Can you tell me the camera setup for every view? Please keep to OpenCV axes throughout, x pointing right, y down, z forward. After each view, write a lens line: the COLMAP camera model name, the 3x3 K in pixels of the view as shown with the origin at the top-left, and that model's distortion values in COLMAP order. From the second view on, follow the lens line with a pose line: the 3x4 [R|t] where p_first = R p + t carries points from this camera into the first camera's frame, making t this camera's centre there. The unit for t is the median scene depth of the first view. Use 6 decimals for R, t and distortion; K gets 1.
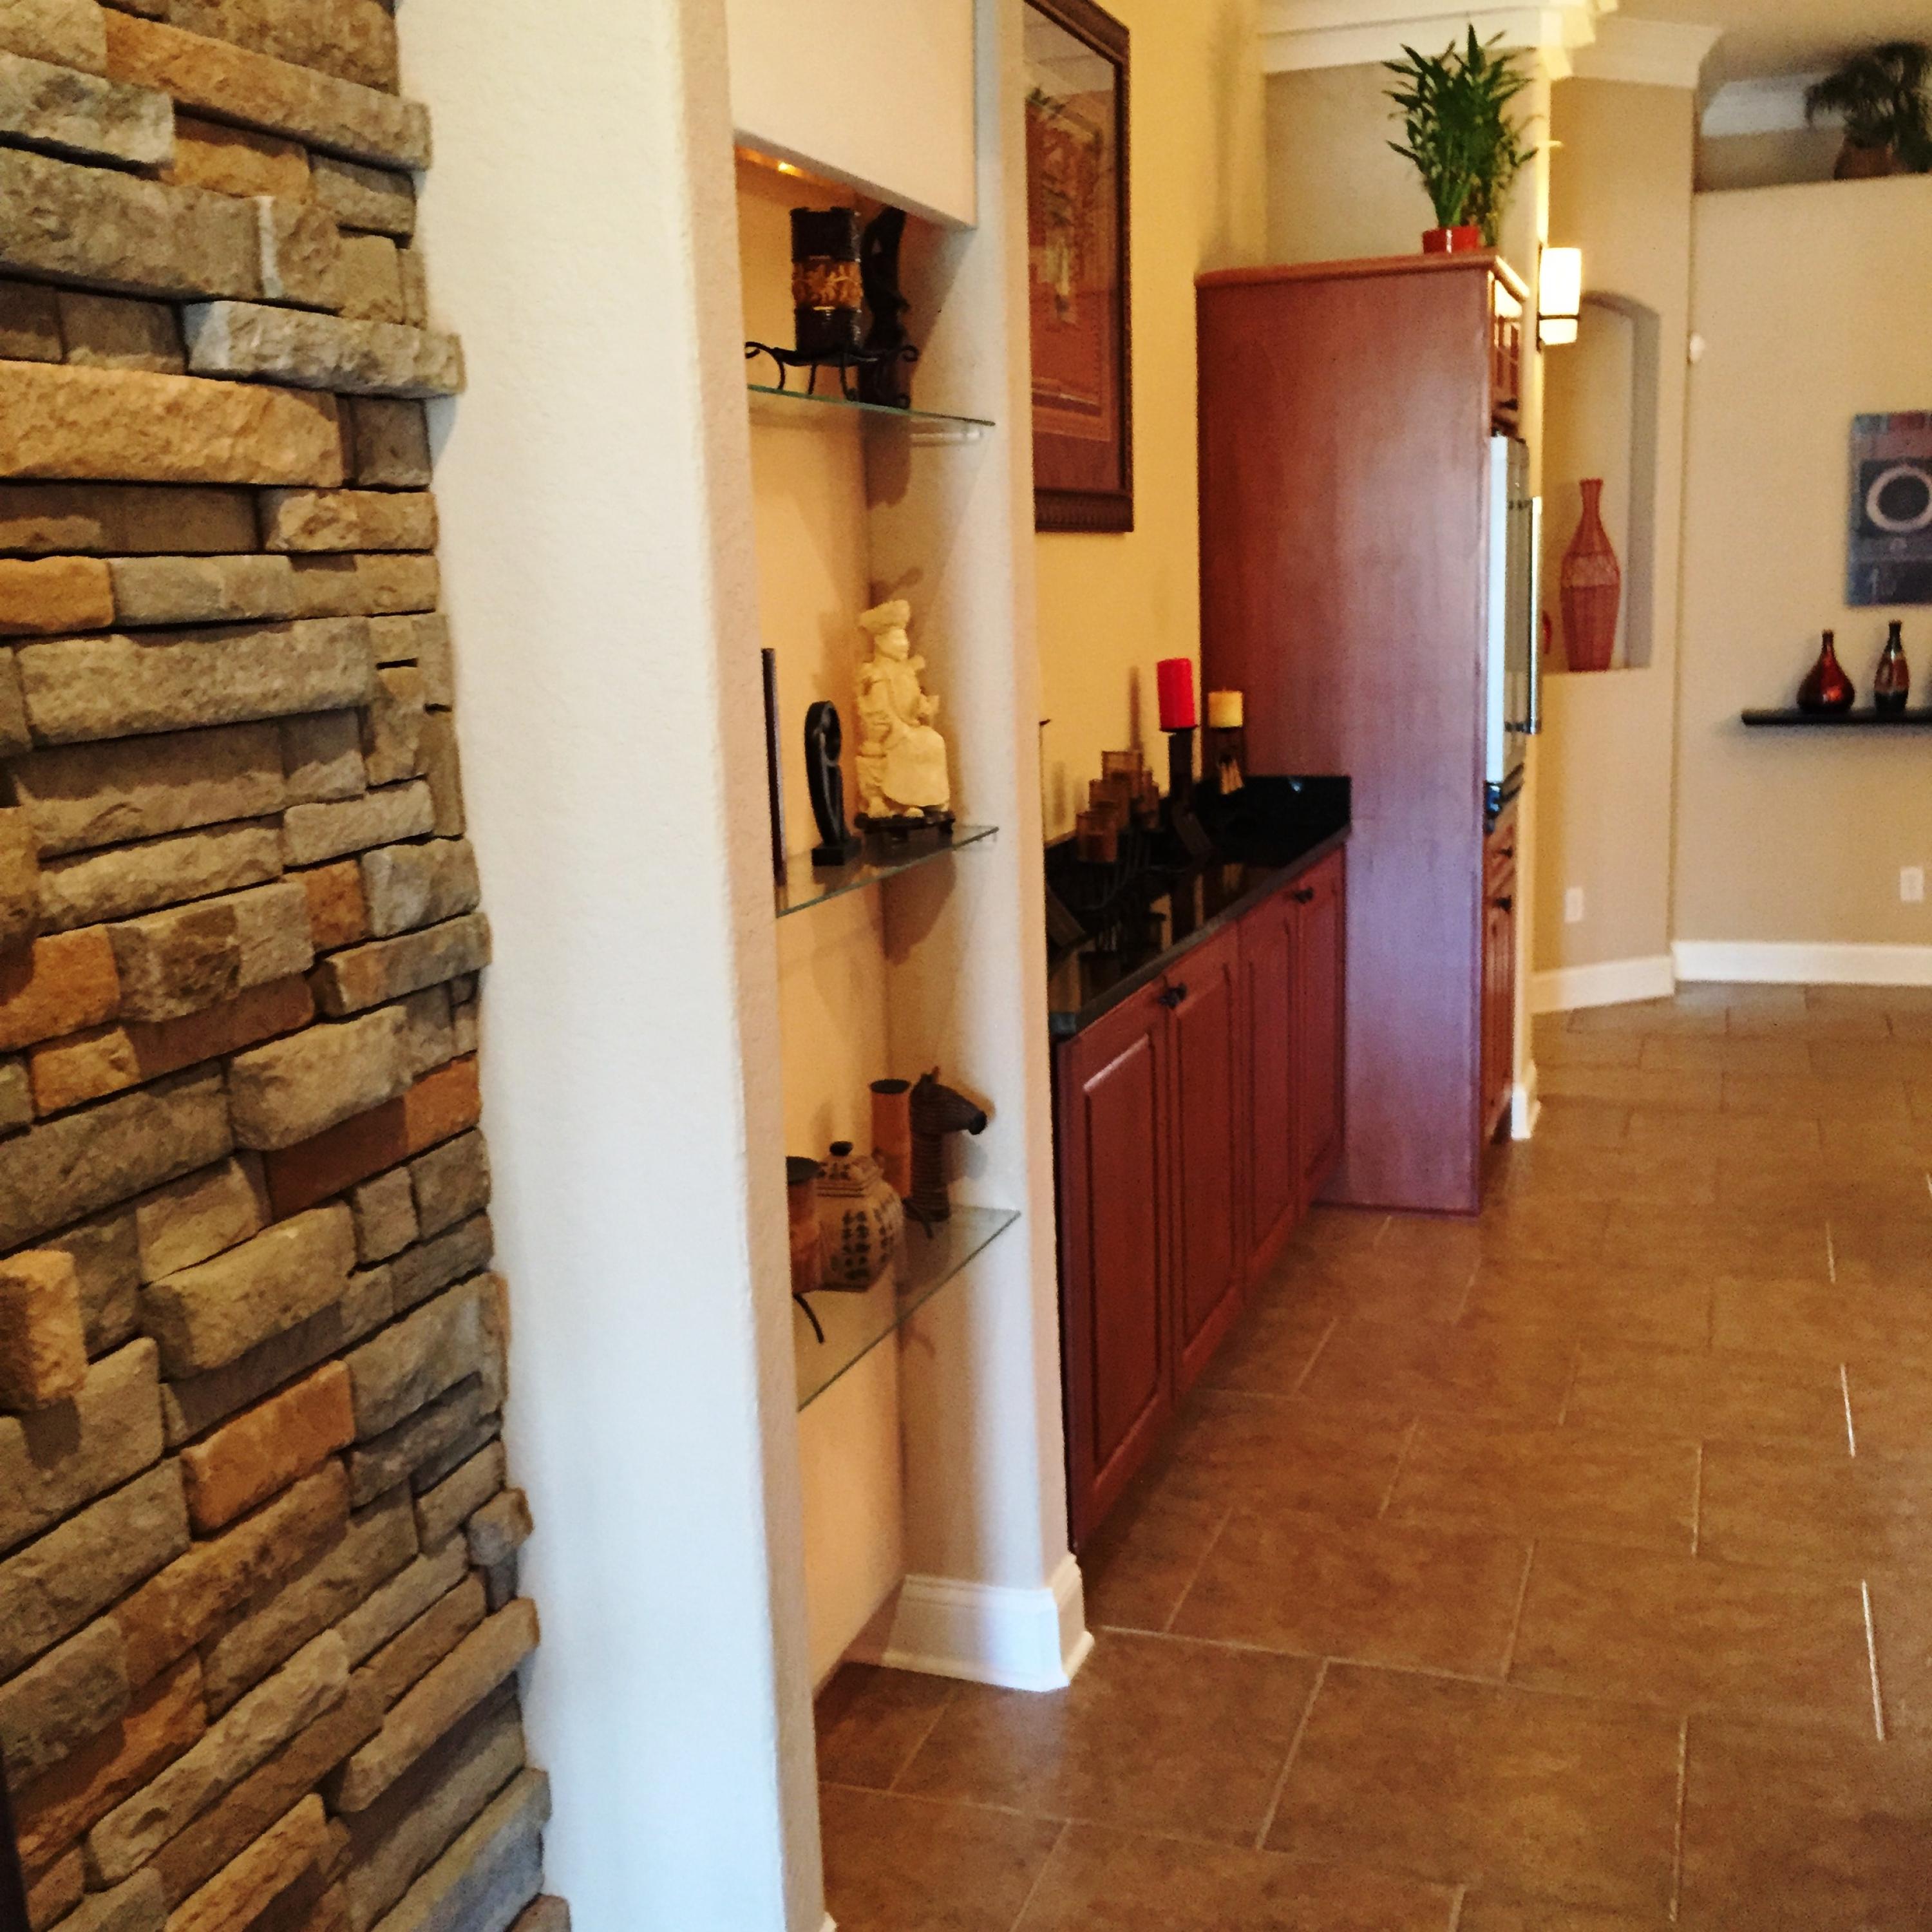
lens RADIAL K [[2172.7, 0, 1003.3], [0, 2172.7, 967.1], [0, 0, 1]] dist [0.107471, -0.167311]
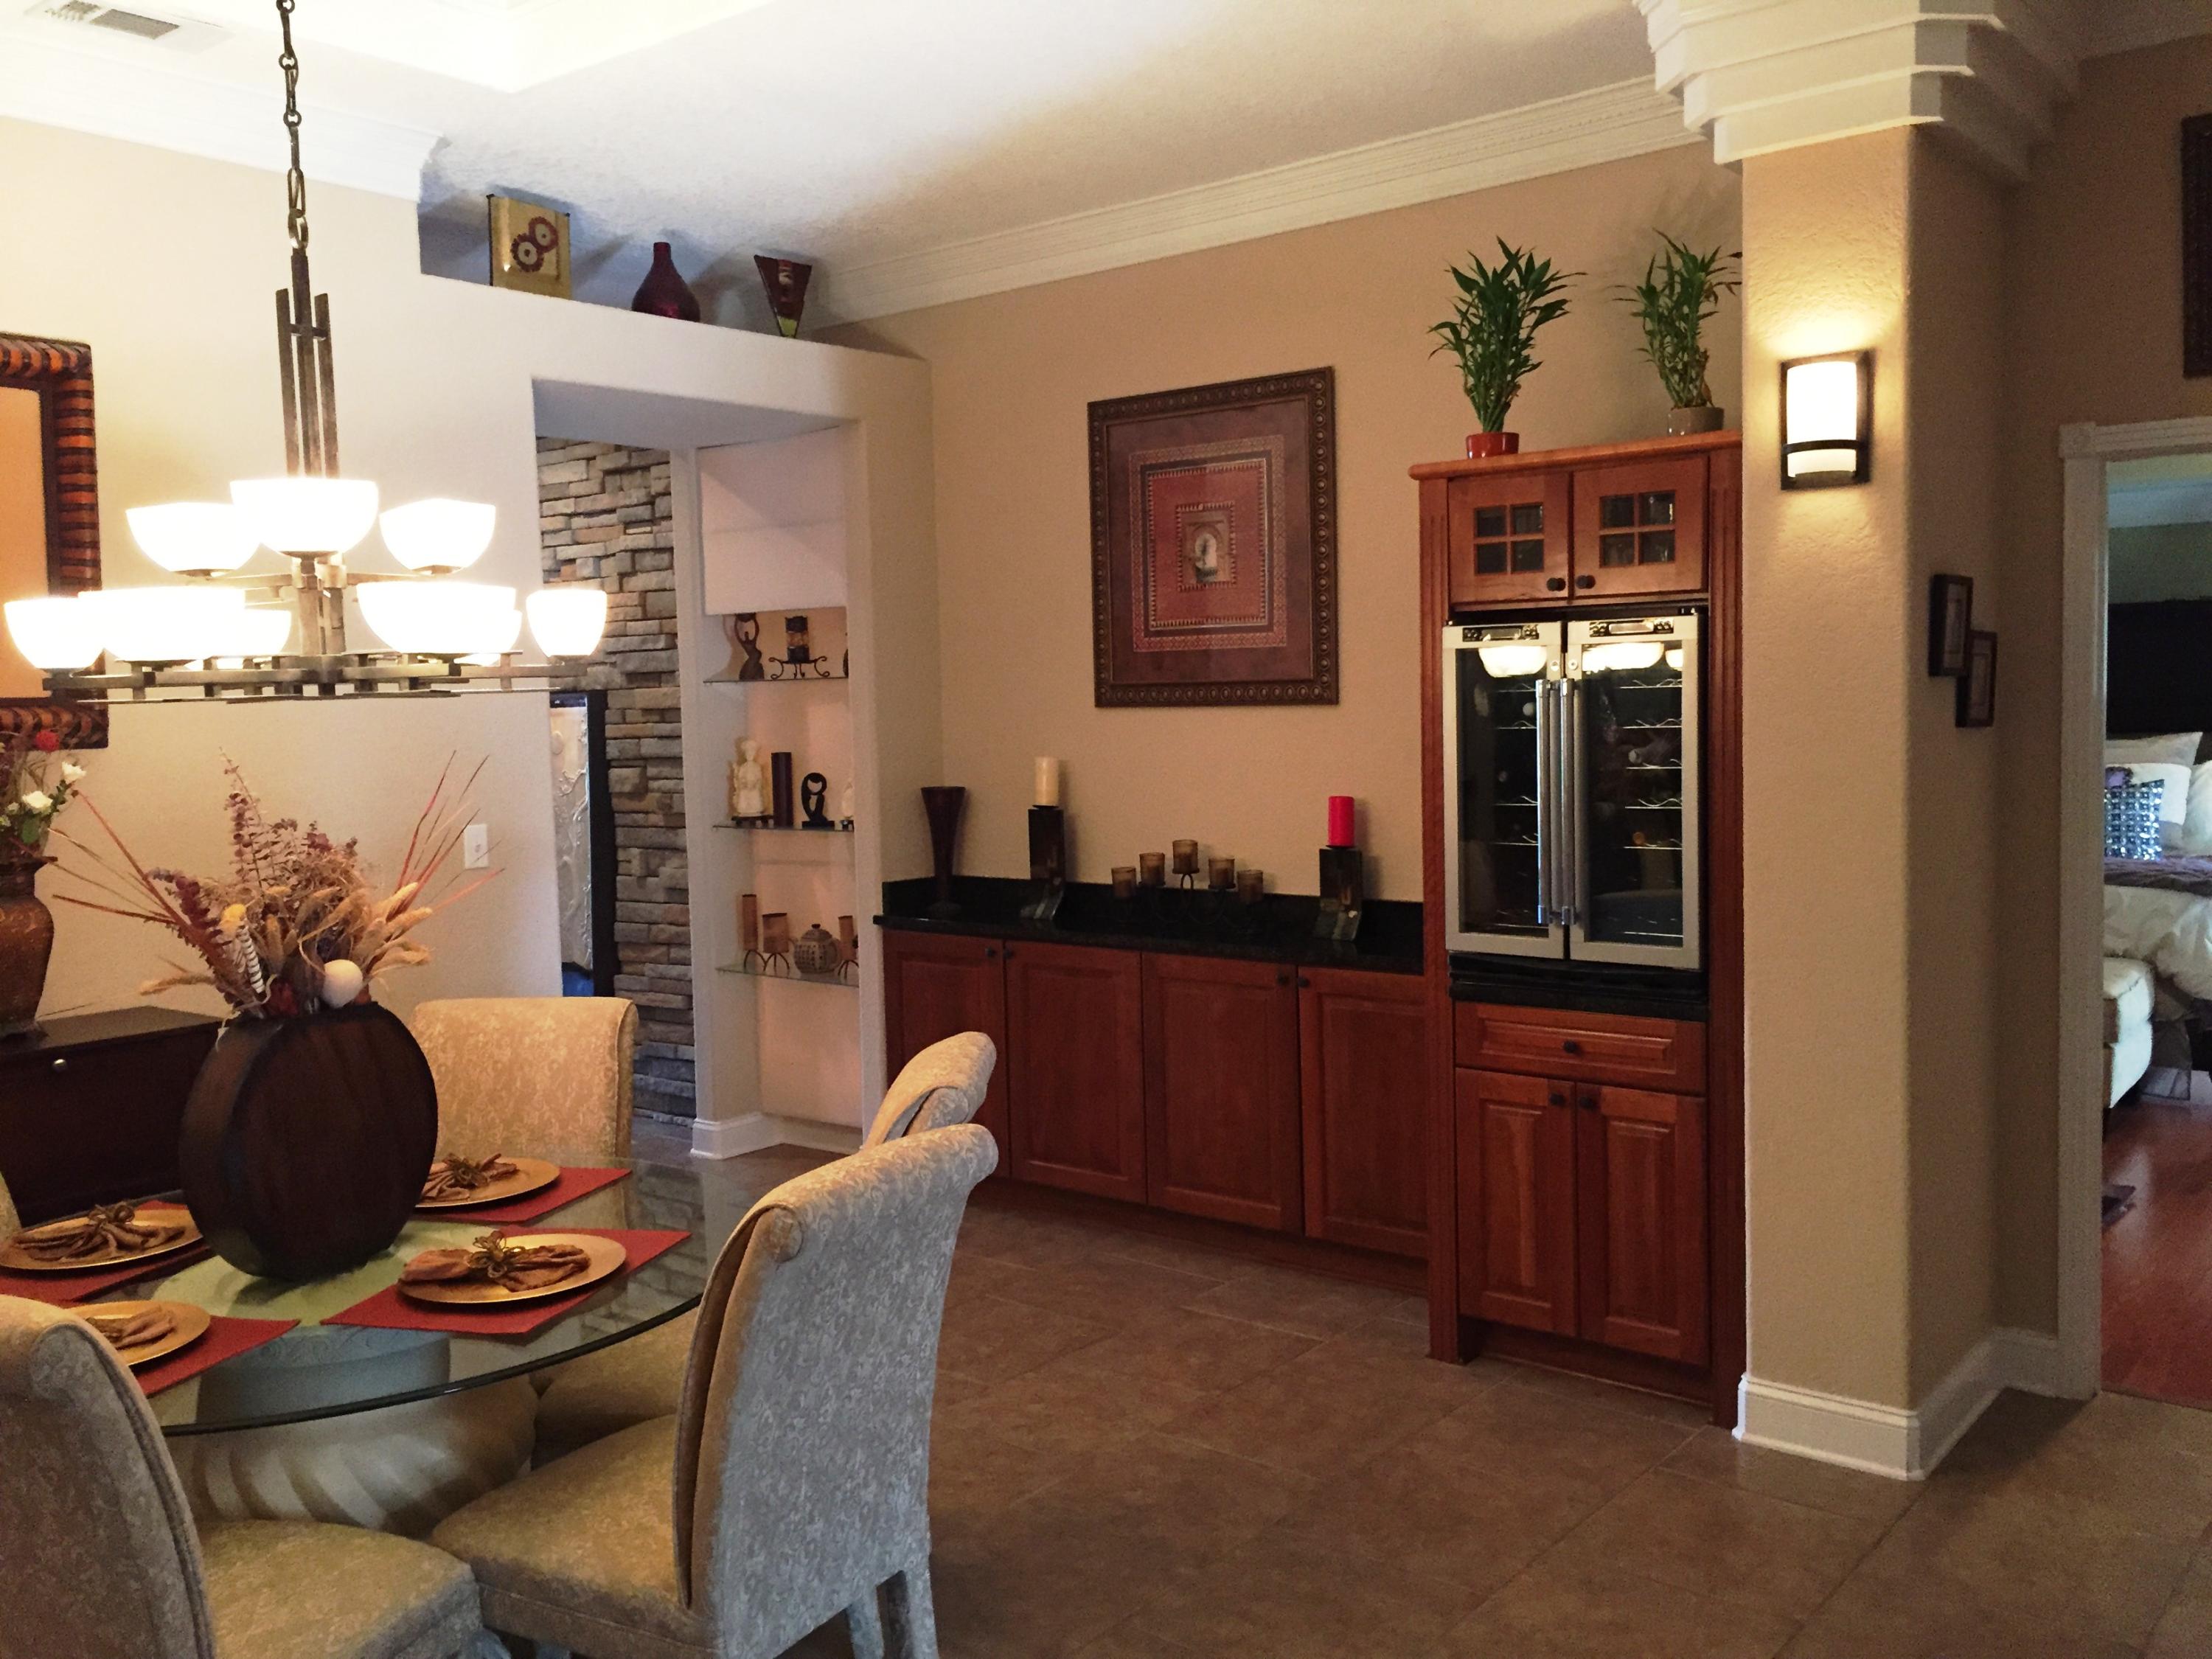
lens RADIAL K [[1906.6, 0, 1096.1], [0, 1906.6, 818.1], [0, 0, 1]] dist [0.080484, -0.100529]
pose [[-0.350572, 0.103650, -0.930783, 0.950047], [-0.133888, 0.978101, 0.159347, -0.226571], [0.926916, 0.180483, -0.329017, 0.954205]]
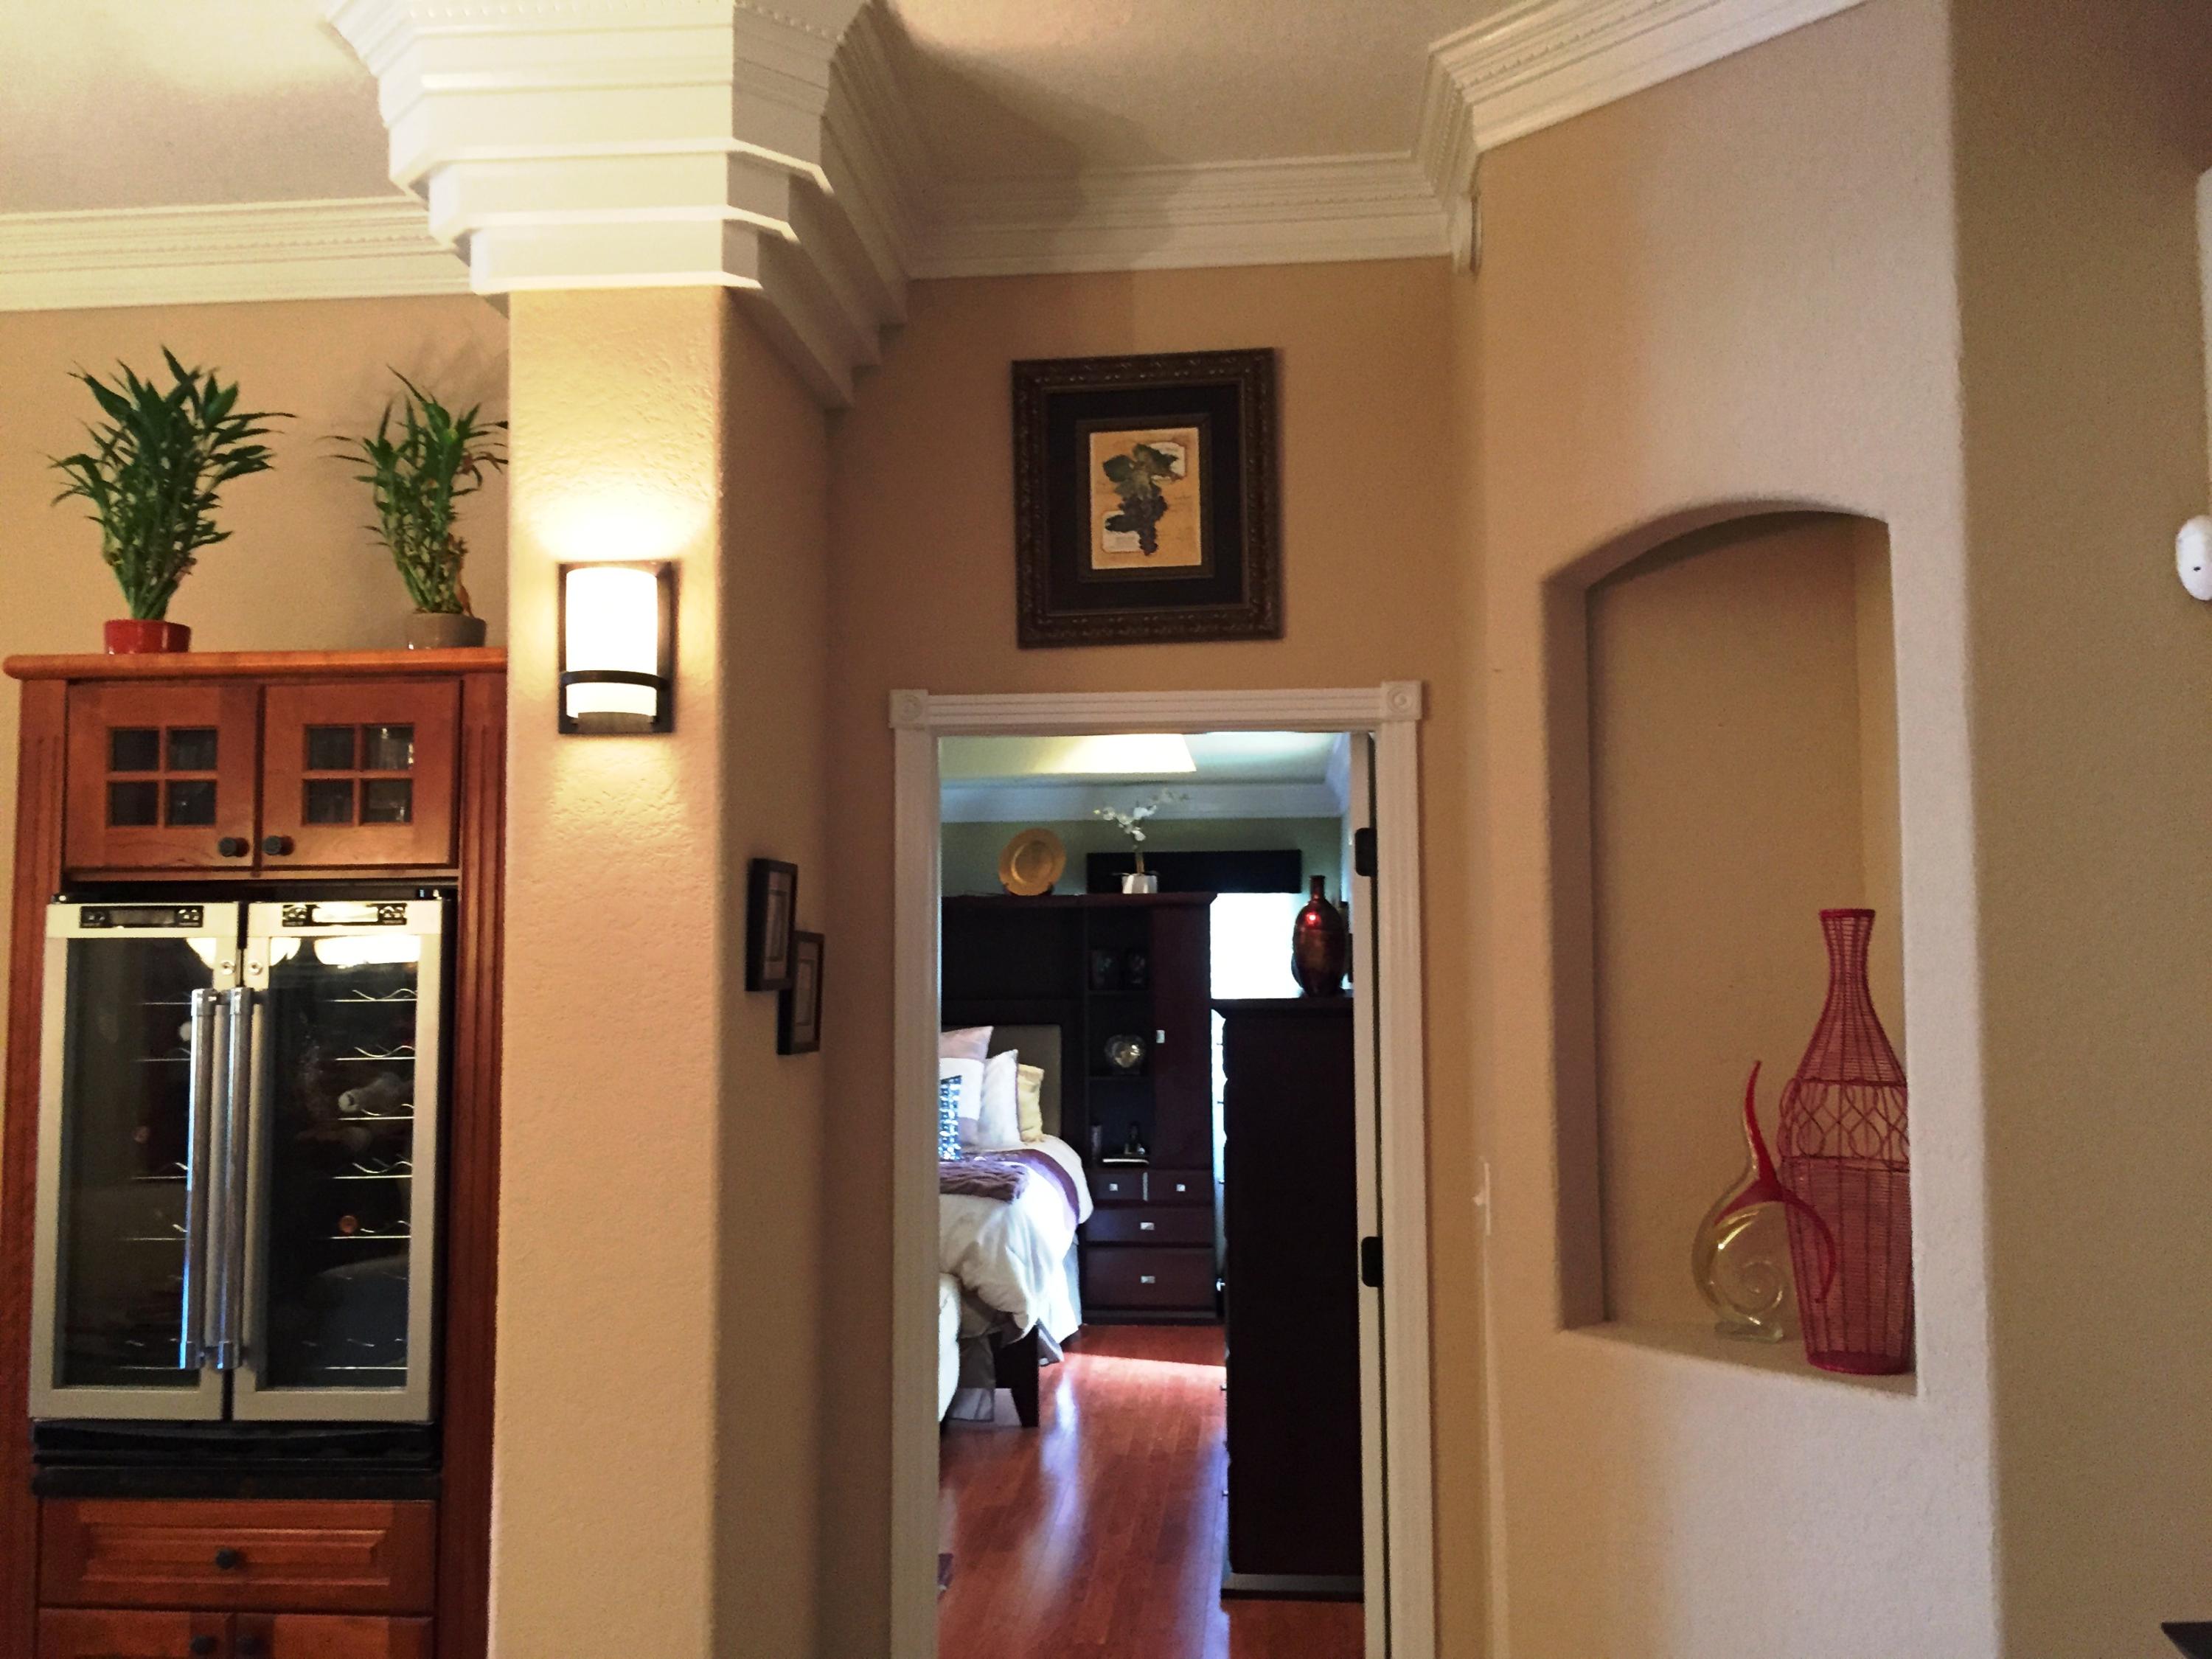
lens RADIAL K [[1902.0, 0, 1134.3], [0, 1902.0, 810.2], [0, 0, 1]] dist [0.067805, -0.076994]
pose [[0.248135, -0.036981, -0.968019, 0.736734], [-0.176315, 0.980856, -0.082667, -0.229987], [0.952545, 0.191189, 0.236864, 0.961992]]
